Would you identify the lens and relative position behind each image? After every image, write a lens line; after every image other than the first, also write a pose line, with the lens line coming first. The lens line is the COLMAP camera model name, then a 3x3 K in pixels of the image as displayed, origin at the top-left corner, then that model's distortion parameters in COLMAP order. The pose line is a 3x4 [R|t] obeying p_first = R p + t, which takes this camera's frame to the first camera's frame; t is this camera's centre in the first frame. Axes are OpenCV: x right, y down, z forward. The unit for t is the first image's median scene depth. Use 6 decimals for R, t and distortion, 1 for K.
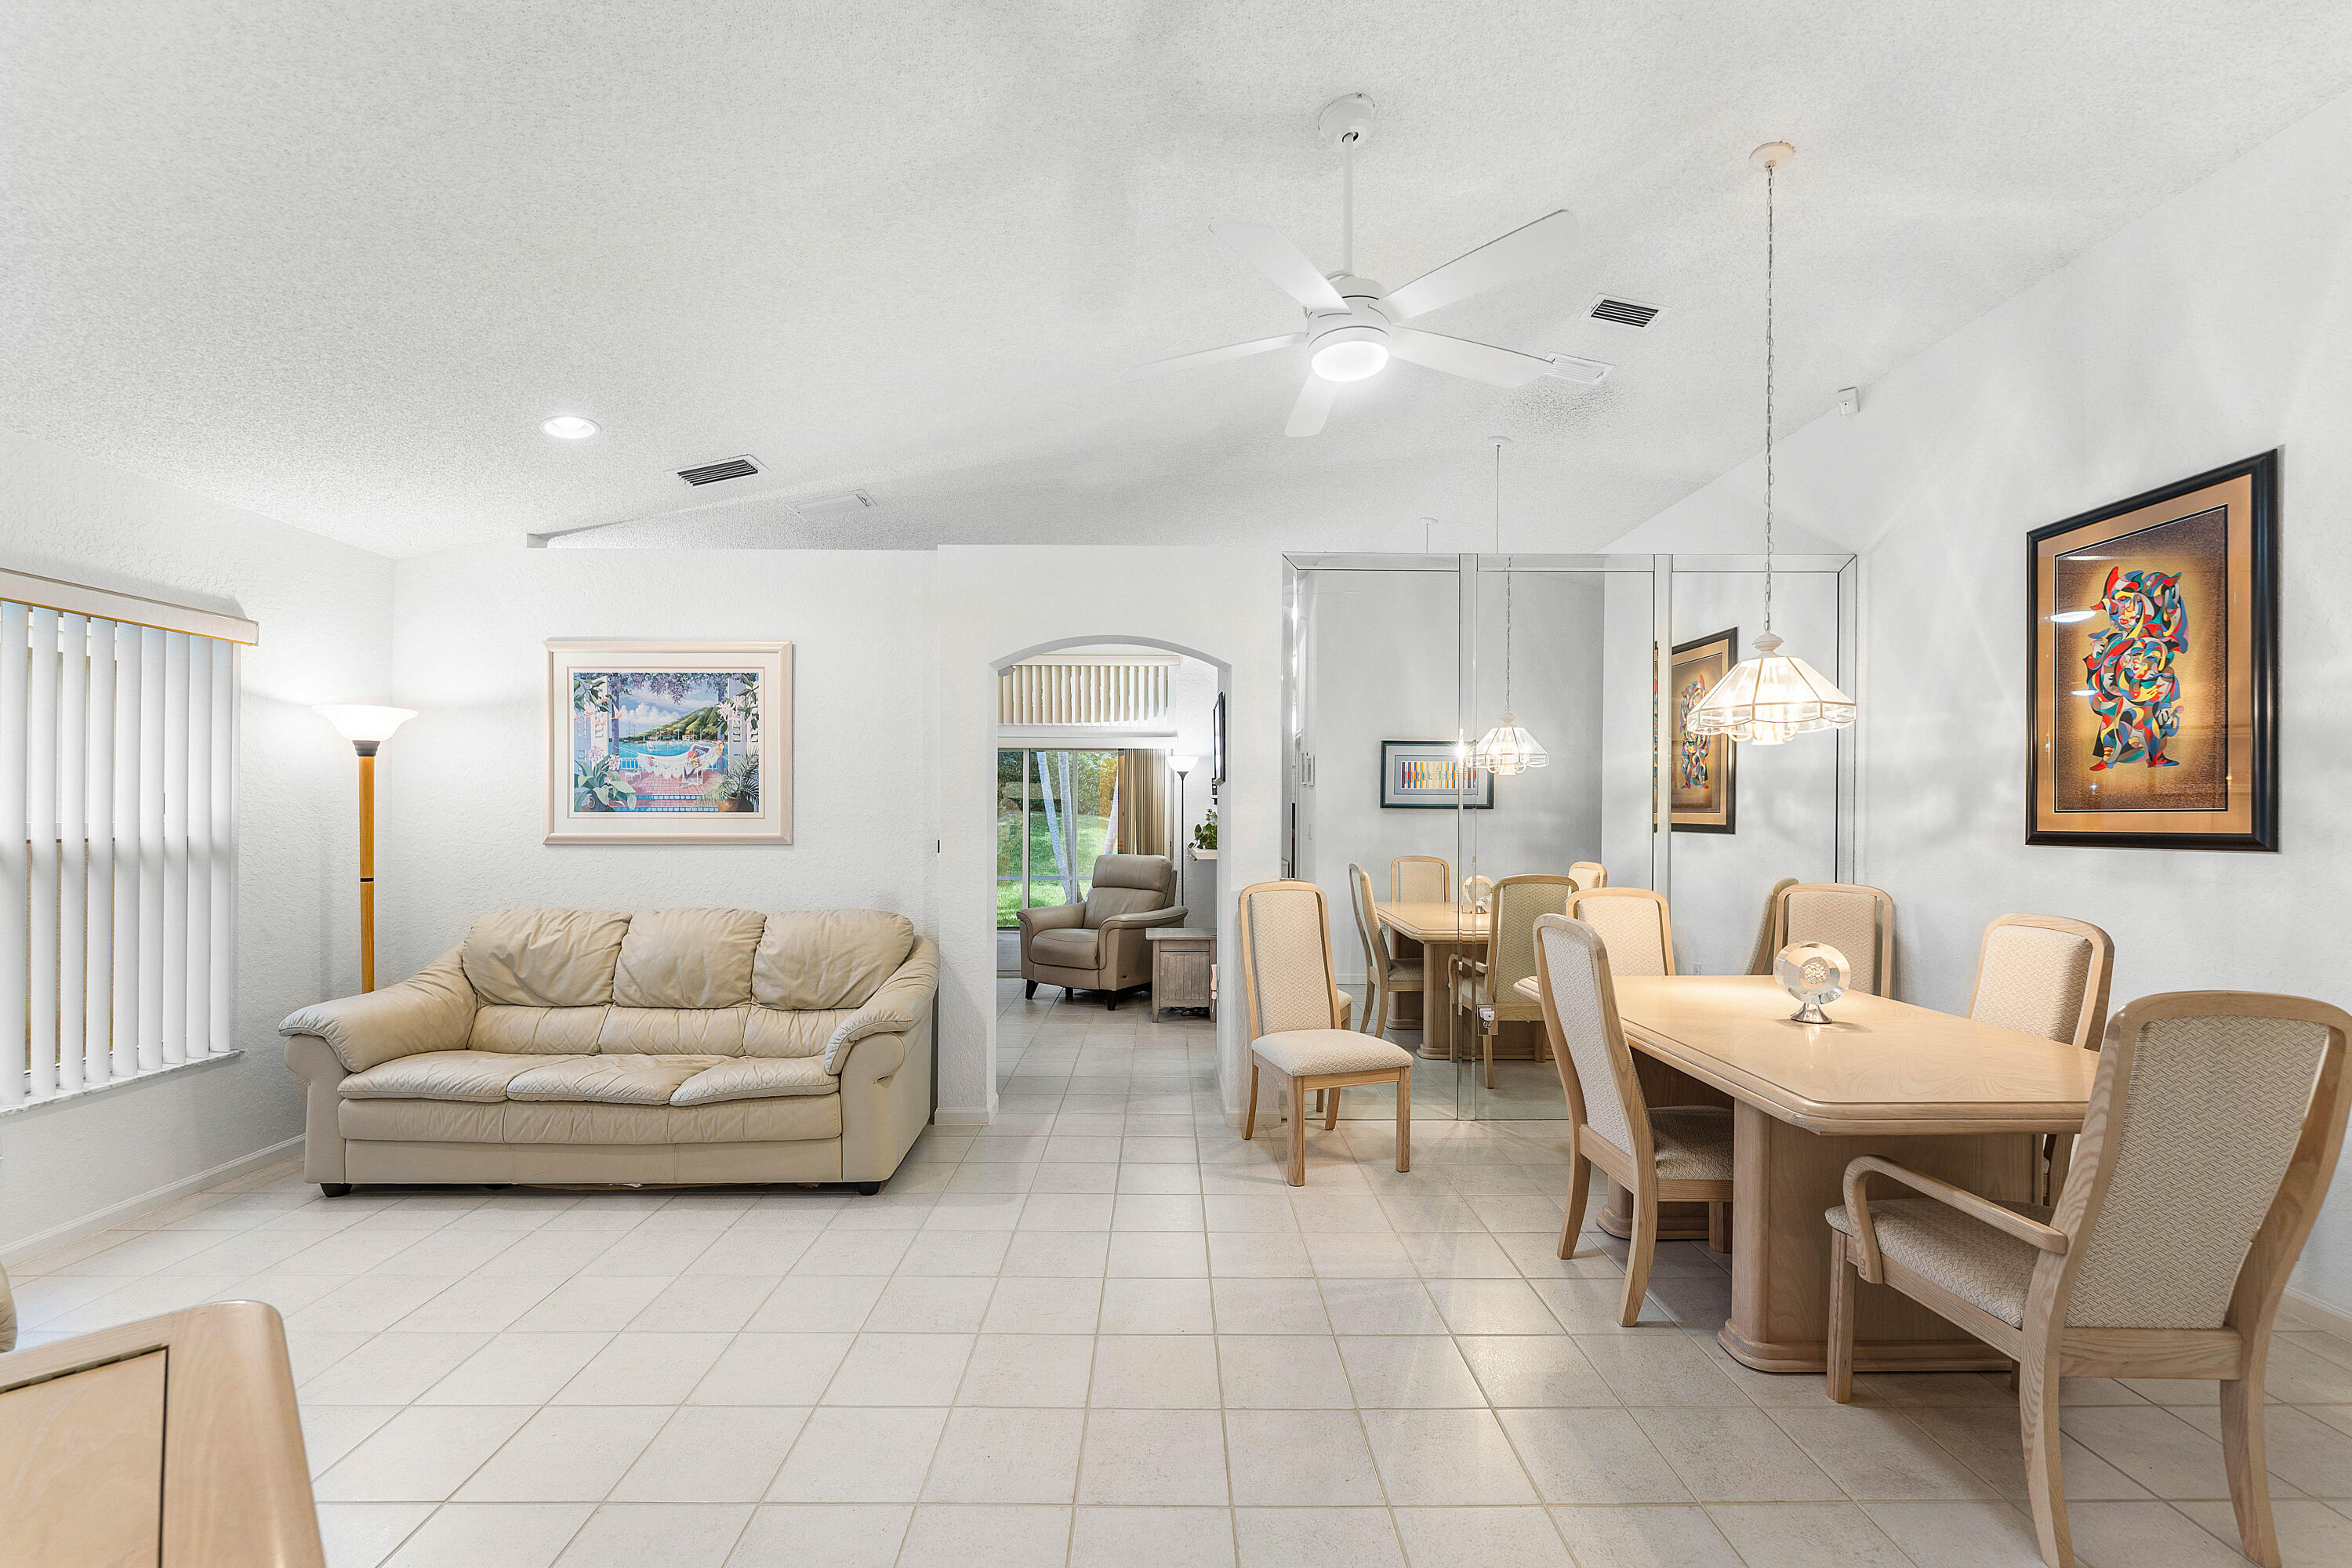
lens RADIAL K [[981.1, 0, 1148.6], [0, 981.1, 809.6], [0, 0, 1]] dist [-0.000196, 0.000430]
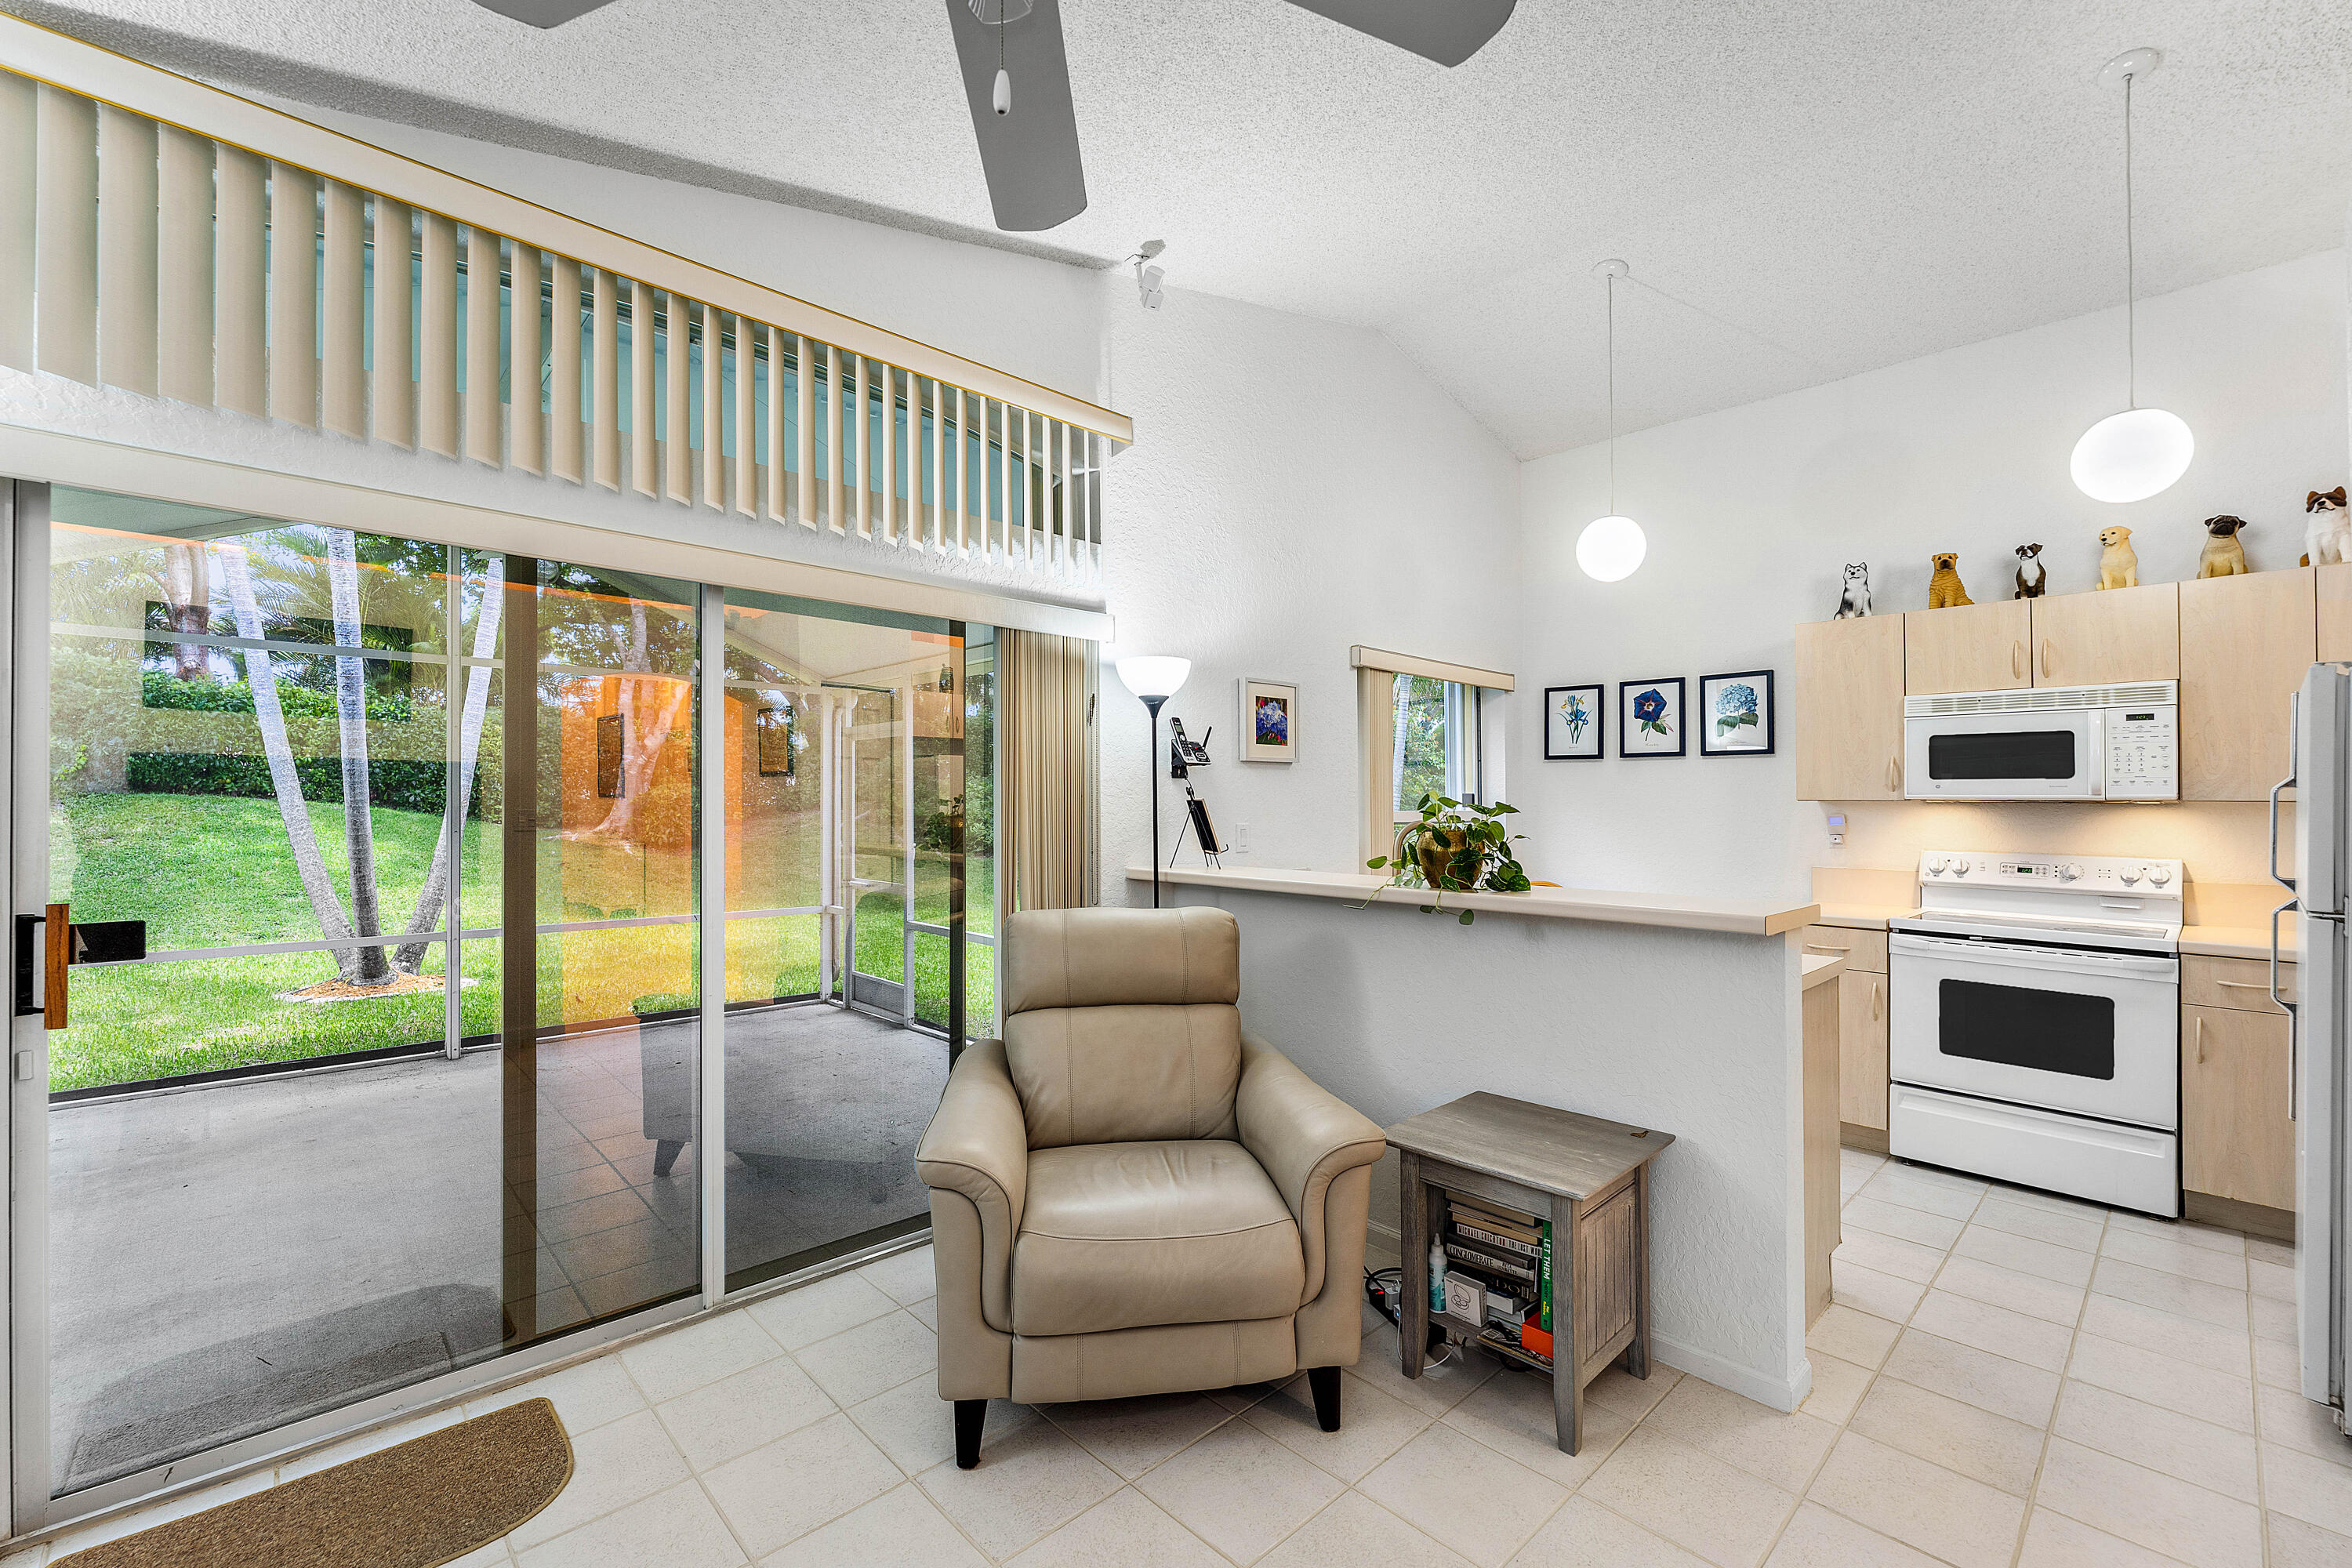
lens RADIAL K [[981.1, 0, 1177.7], [0, 981.1, 788.5], [0, 0, 1]] dist [-0.000196, 0.000430]
pose [[0.711855, 0.014660, 0.702174, -0.545384], [-0.008436, 0.999888, -0.012324, 0.012296], [-0.702276, 0.002850, 0.711899, 1.521332]]
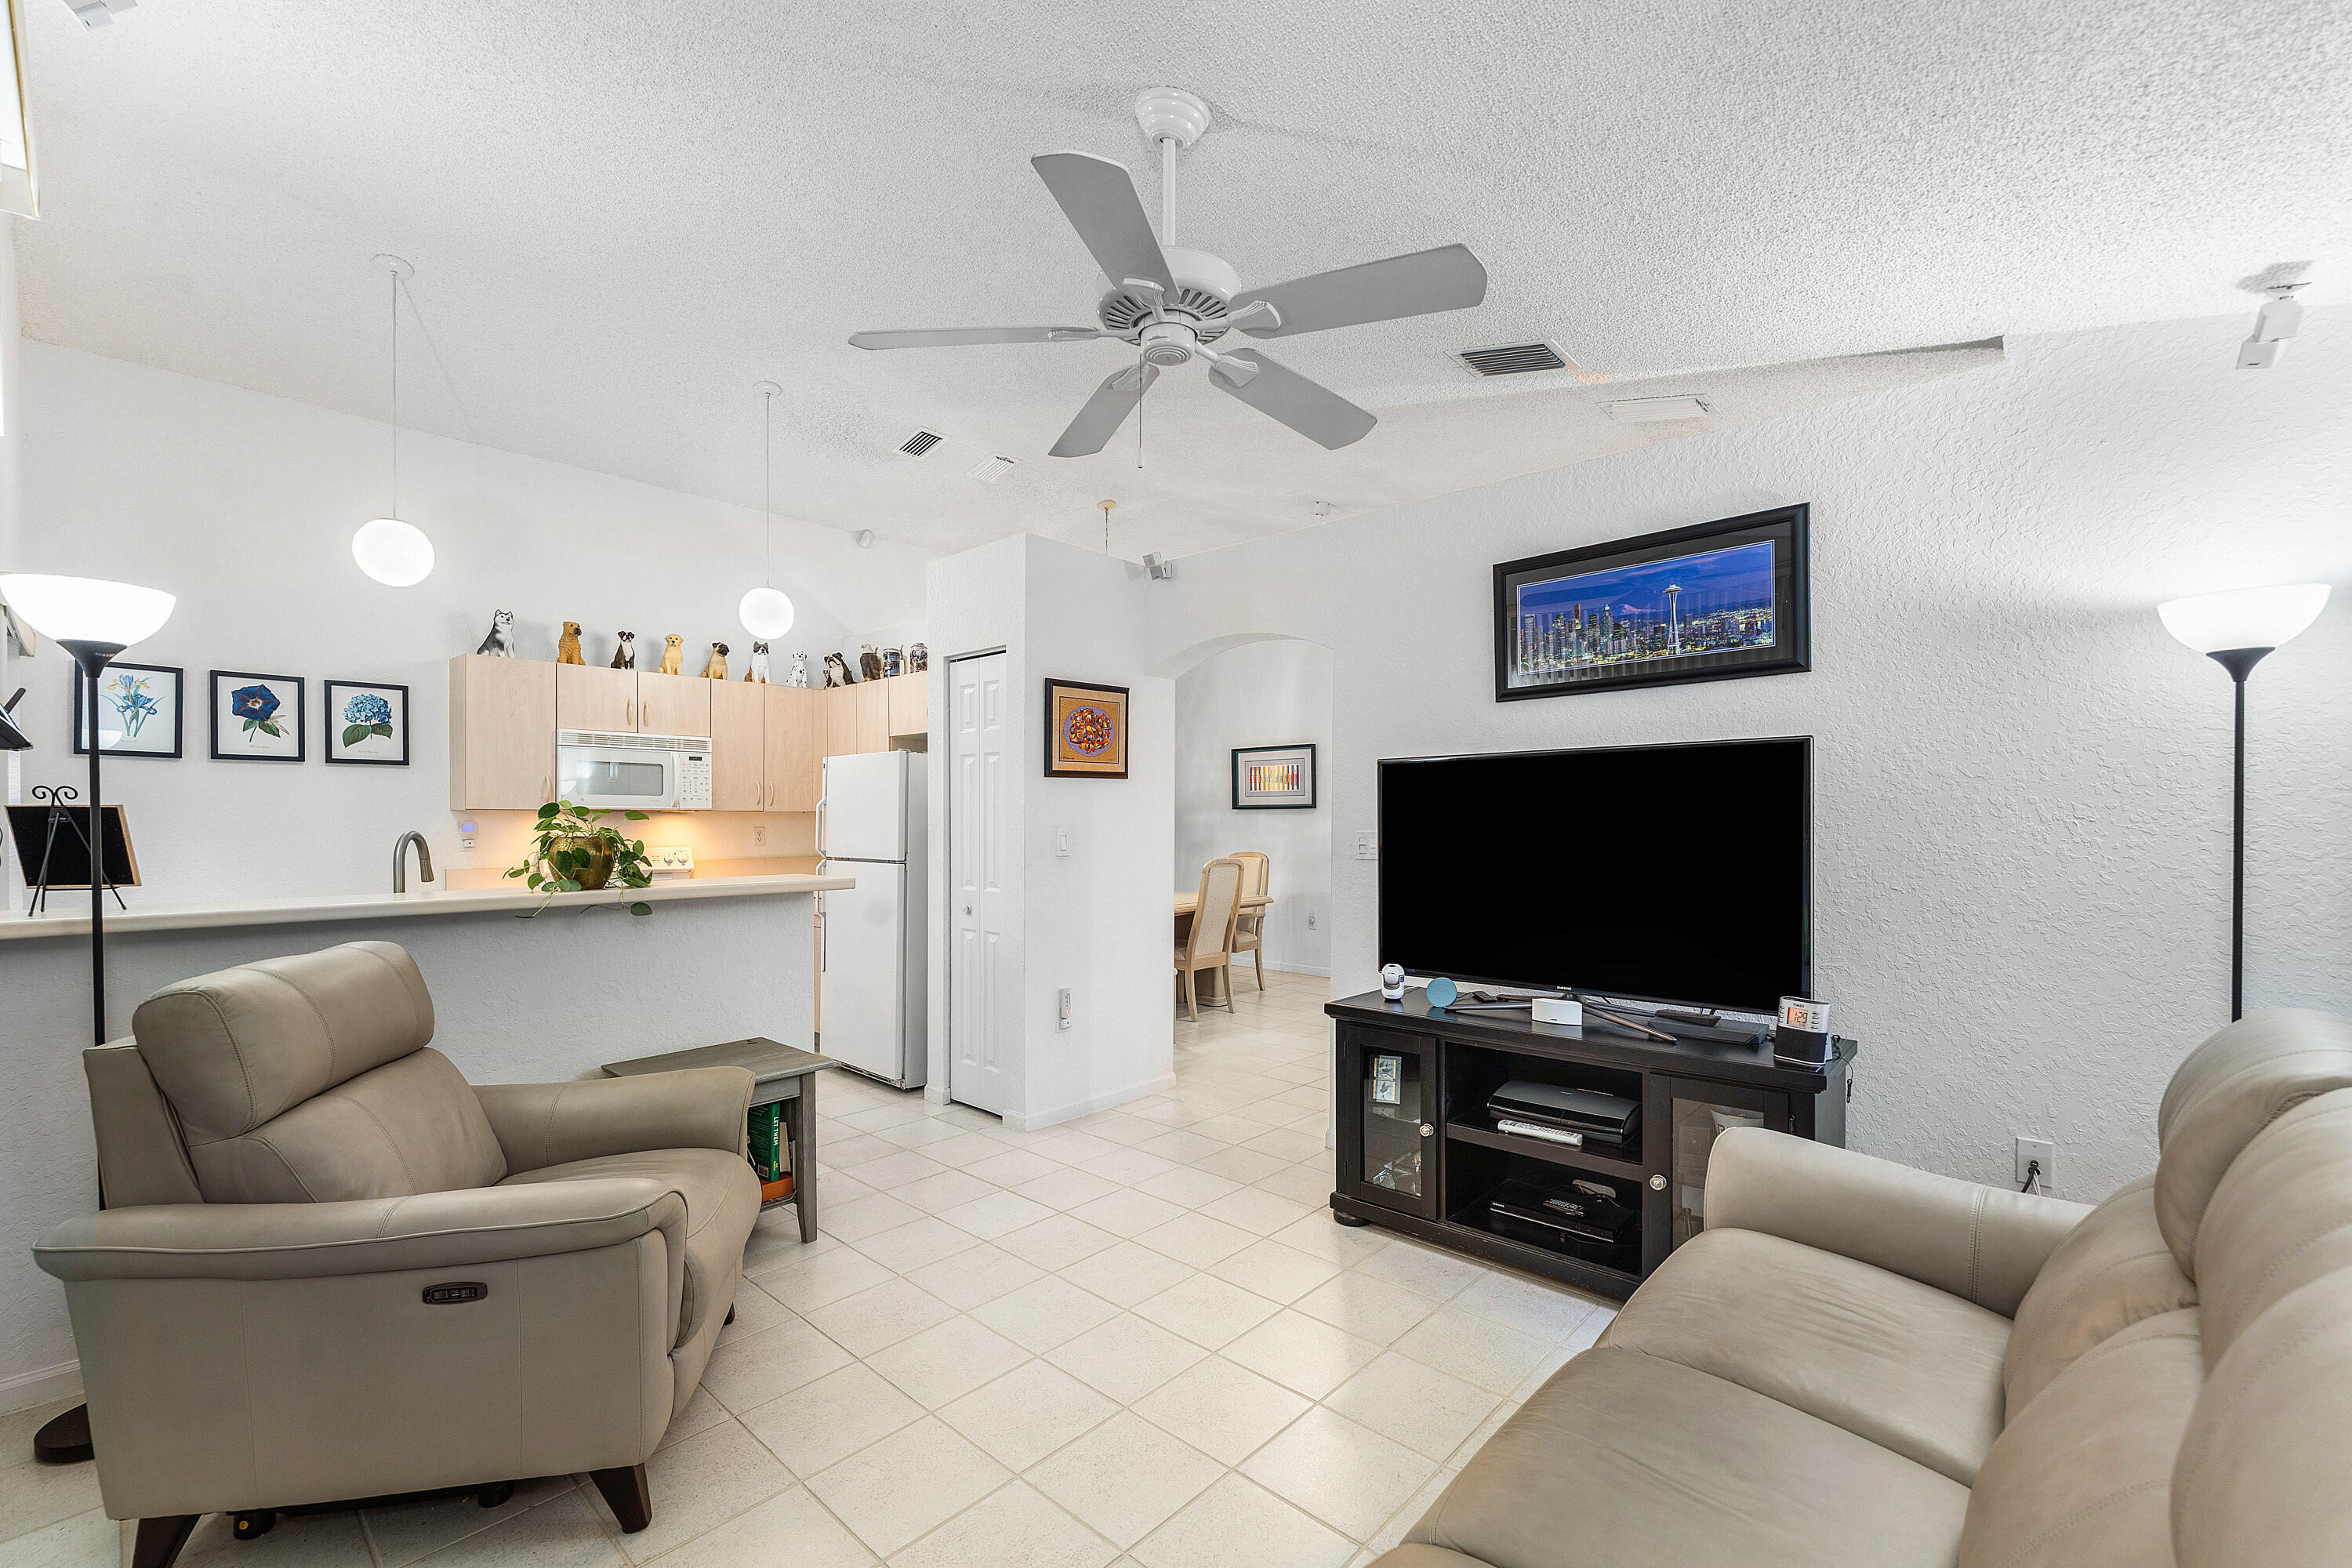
lens RADIAL K [[981.1, 0, 1179.3], [0, 981.1, 825.3], [0, 0, 1]] dist [-0.000196, 0.000430]
pose [[-0.754258, -0.005095, 0.656559, -0.788350], [-0.002853, 0.999986, 0.004482, 0.018425], [-0.656572, 0.001507, -0.754262, 2.198109]]
